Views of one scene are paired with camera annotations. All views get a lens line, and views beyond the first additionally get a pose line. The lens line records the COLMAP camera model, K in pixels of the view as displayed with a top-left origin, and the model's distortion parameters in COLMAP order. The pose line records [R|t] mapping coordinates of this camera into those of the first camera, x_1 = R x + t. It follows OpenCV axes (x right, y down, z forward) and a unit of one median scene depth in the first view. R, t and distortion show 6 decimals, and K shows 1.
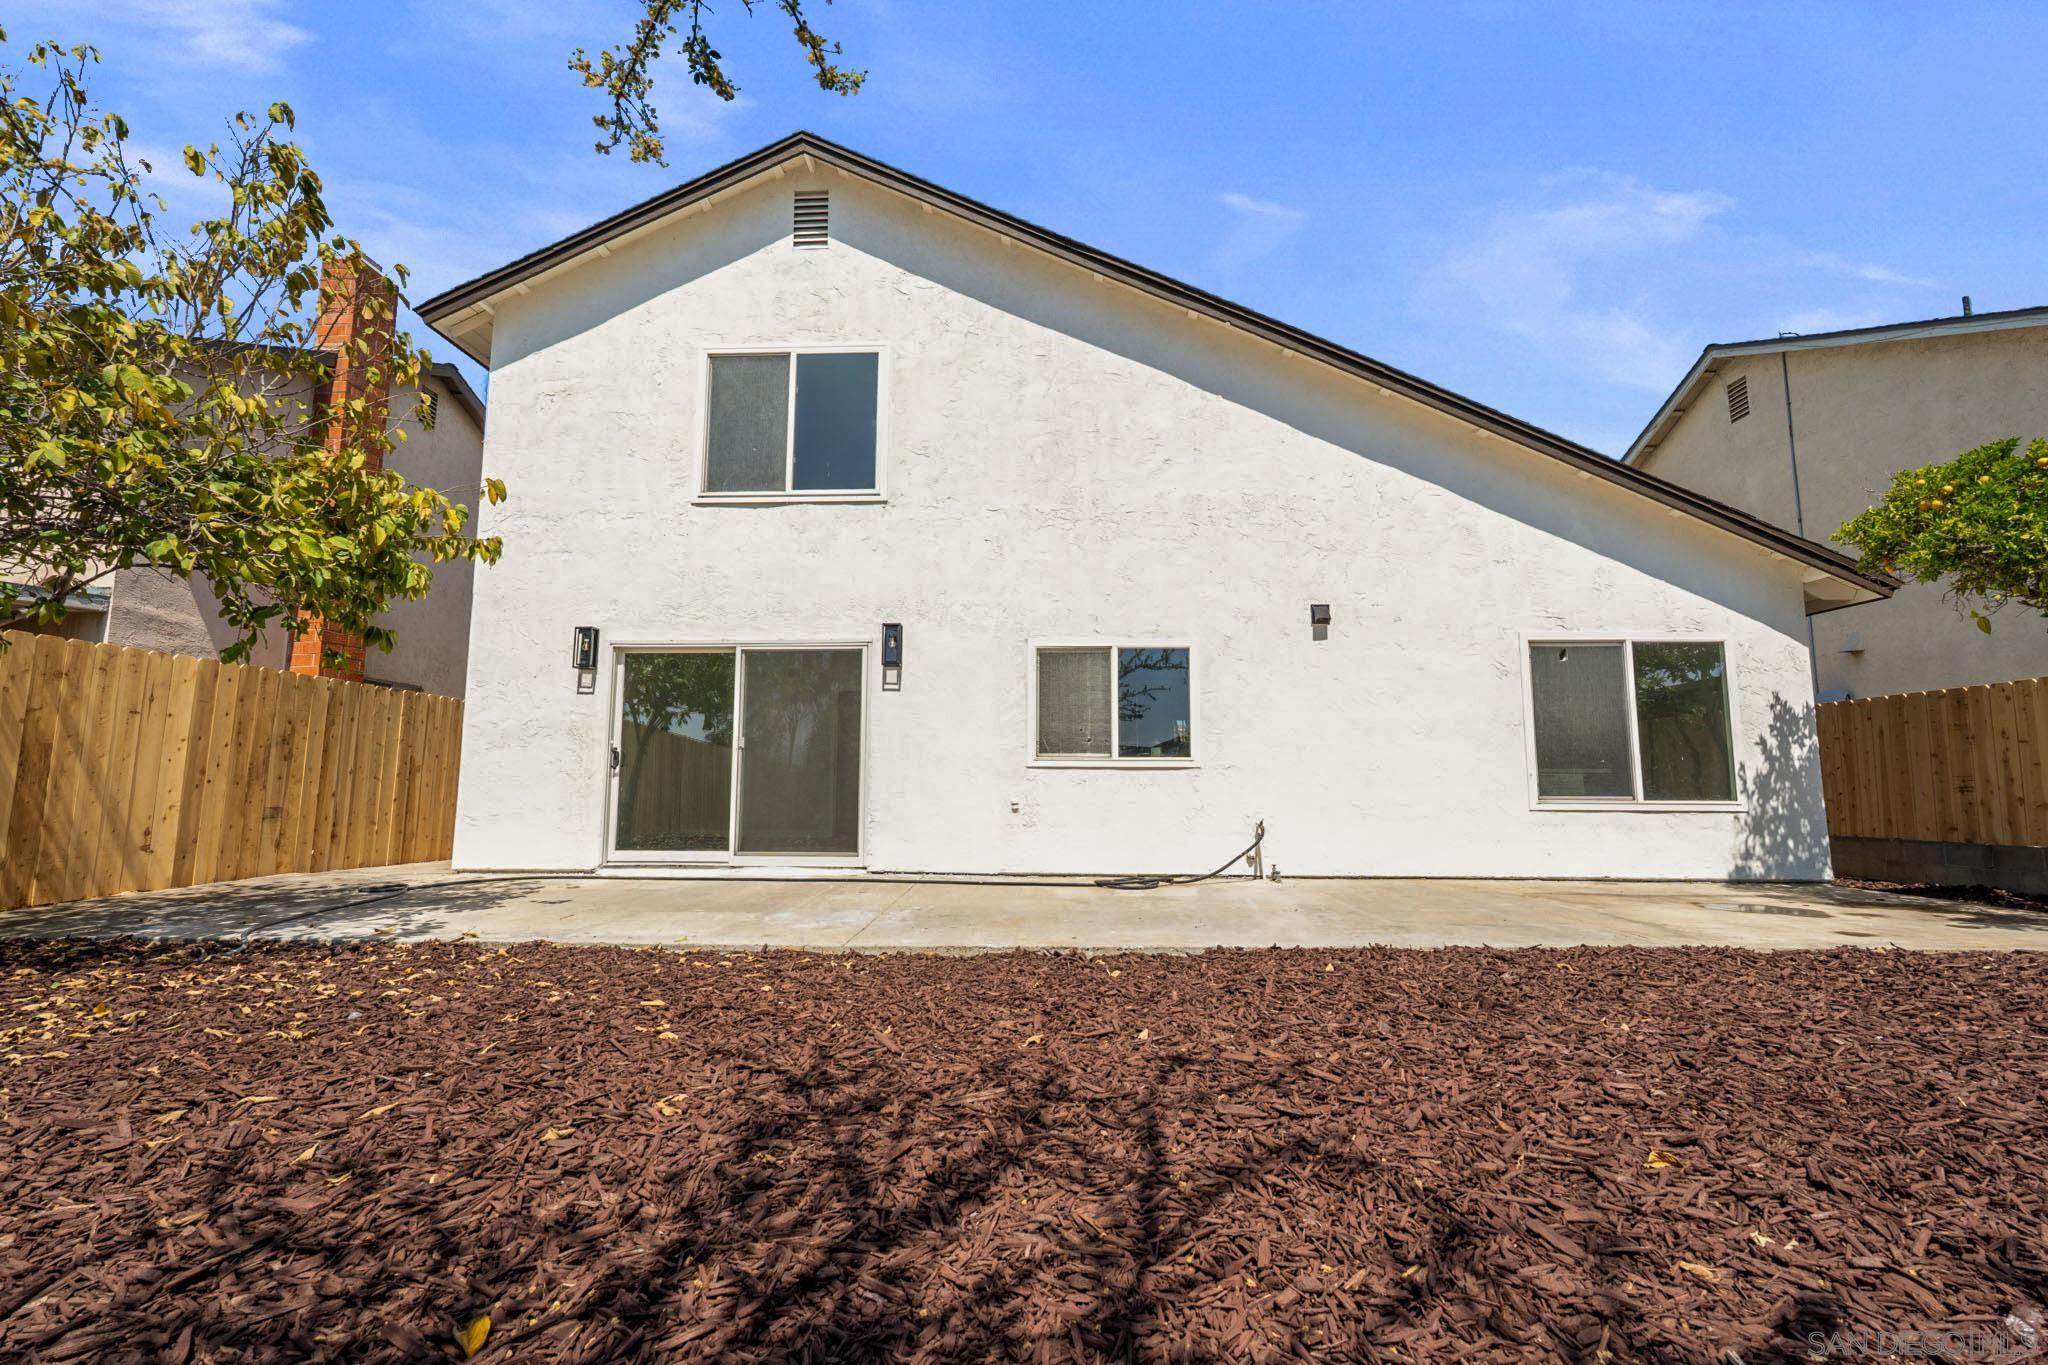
lens RADIAL K [[909.4, 0, 1026.1], [0, 909.4, 664.9], [0, 0, 1]] dist [-0.001938, -0.000775]
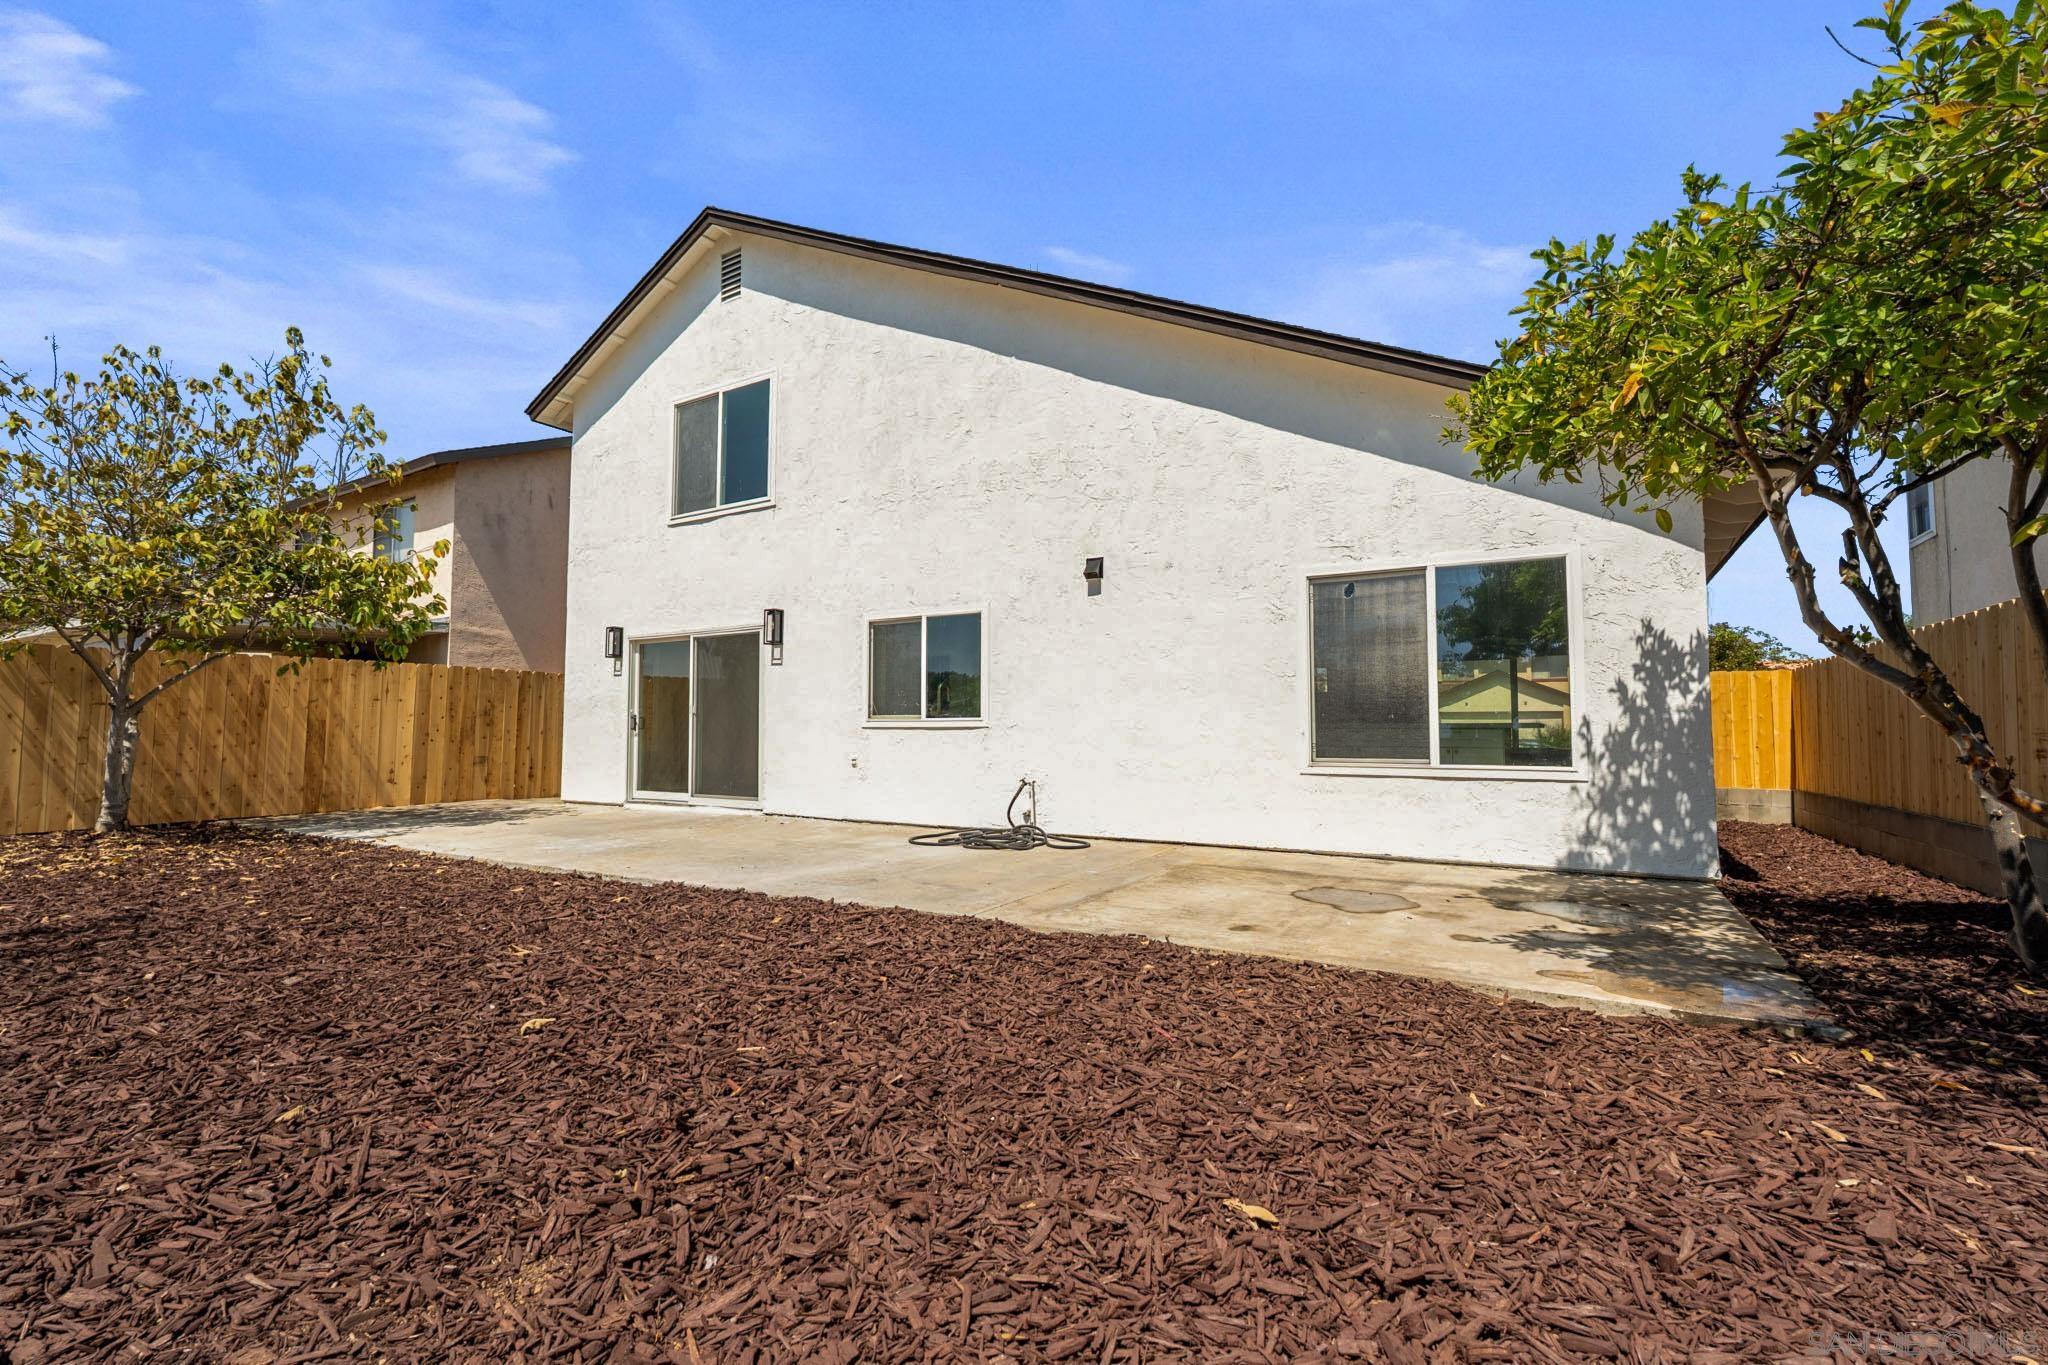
lens RADIAL K [[909.4, 0, 1026.1], [0, 909.4, 664.9], [0, 0, 1]] dist [-0.001938, -0.000775]
pose [[0.868970, -0.040103, -0.493237, 0.733690], [0.068842, 0.996816, 0.040238, 0.002783], [0.490052, -0.068921, 0.868964, 0.117972]]
